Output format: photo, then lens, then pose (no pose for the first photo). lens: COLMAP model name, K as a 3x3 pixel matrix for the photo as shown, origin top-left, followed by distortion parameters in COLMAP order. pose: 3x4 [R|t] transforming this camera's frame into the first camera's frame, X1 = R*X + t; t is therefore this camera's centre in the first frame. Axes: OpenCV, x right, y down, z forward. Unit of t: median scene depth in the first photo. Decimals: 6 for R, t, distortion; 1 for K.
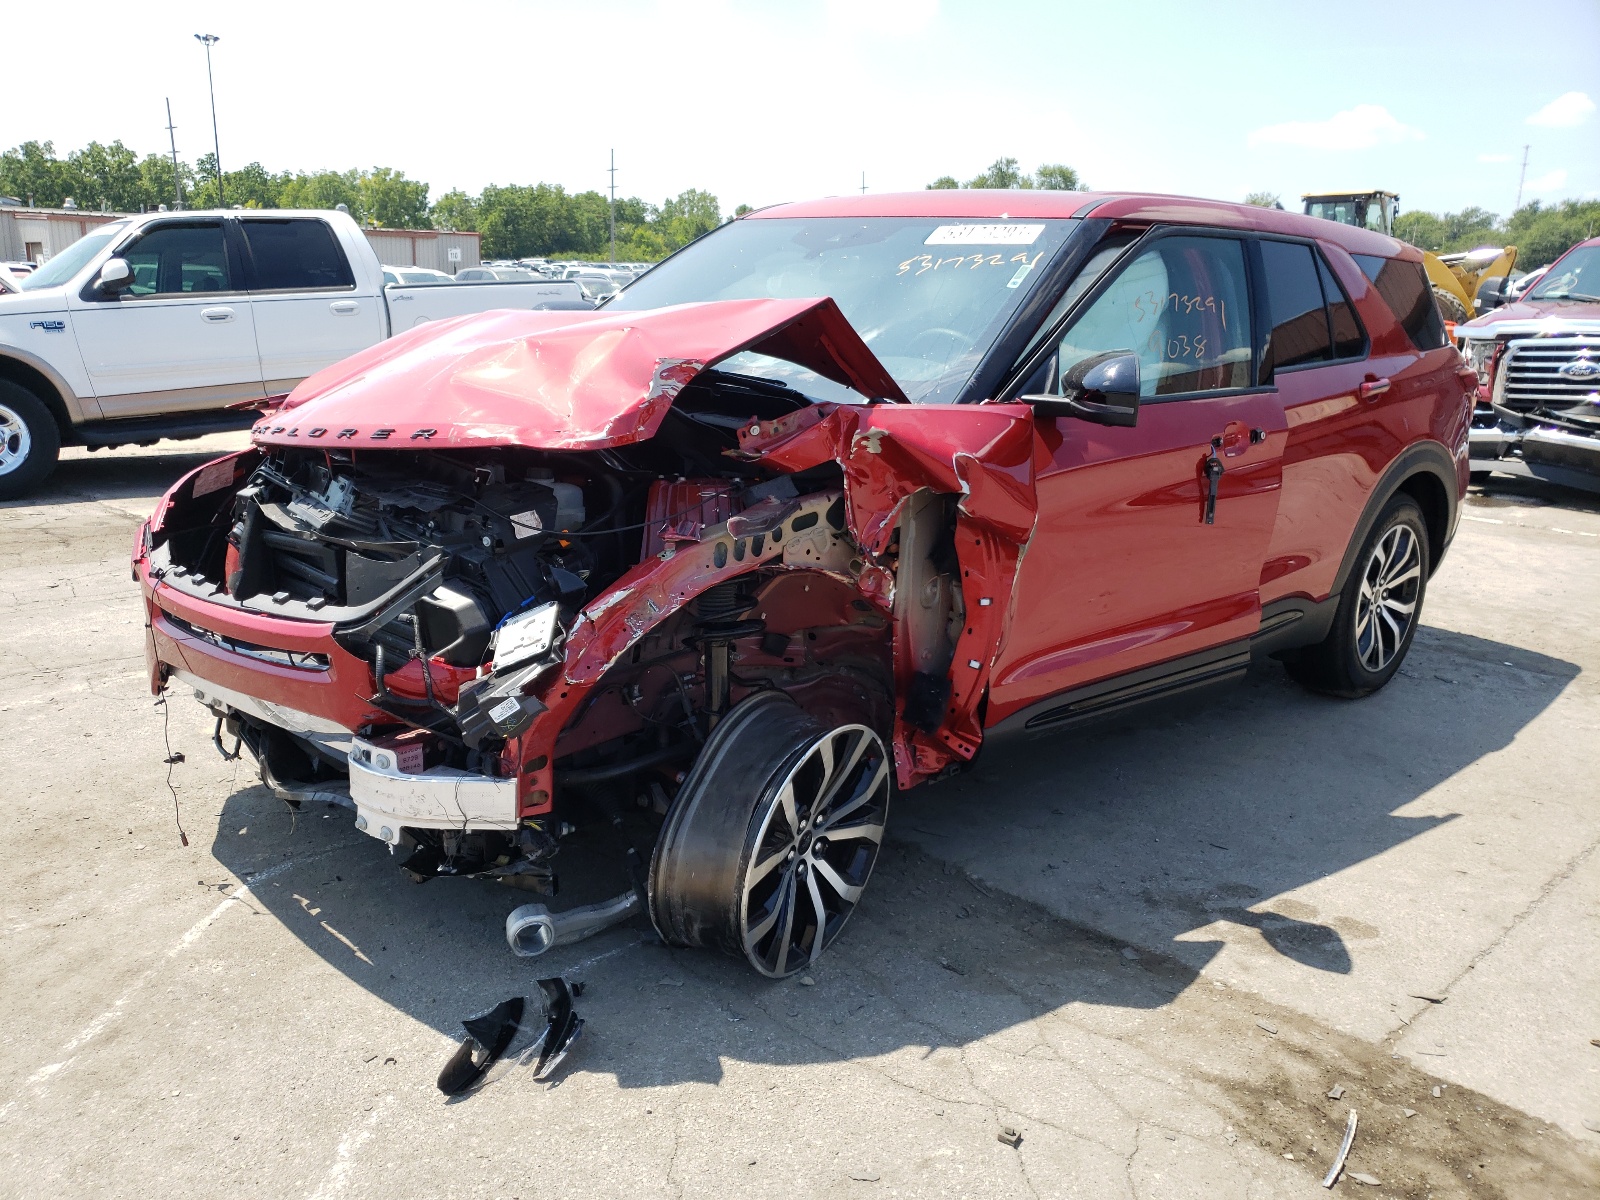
lens RADIAL K [[1224.6, 0, 800.0], [0, 1224.6, 600.0], [0, 0, 1]] dist [0.203119, -0.377348]
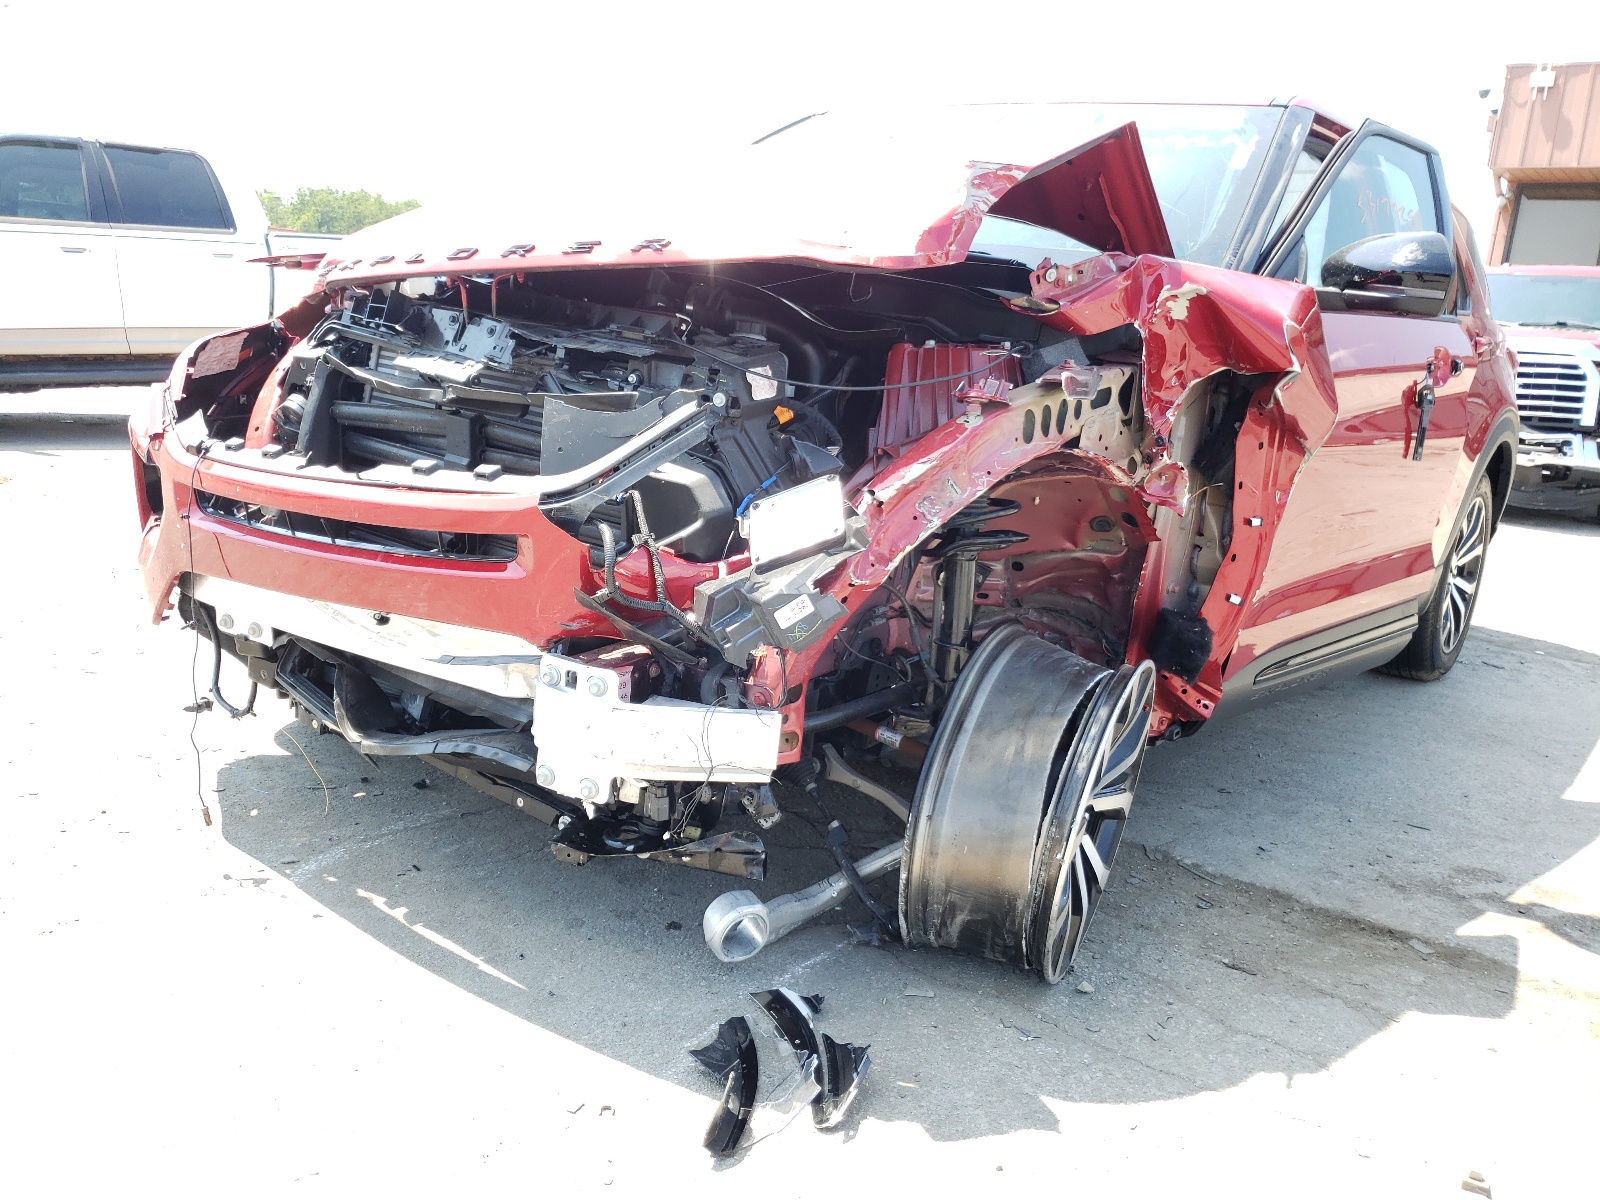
lens RADIAL K [[1207.7, 0, 799.6], [0, 1207.7, 581.6], [0, 0, 1]] dist [0.118290, -0.110204]
pose [[0.987113, 0.024681, 0.158110, -0.306982], [-0.018510, 0.999013, -0.040388, 0.088252], [-0.158951, 0.036941, 0.986595, 0.266208]]
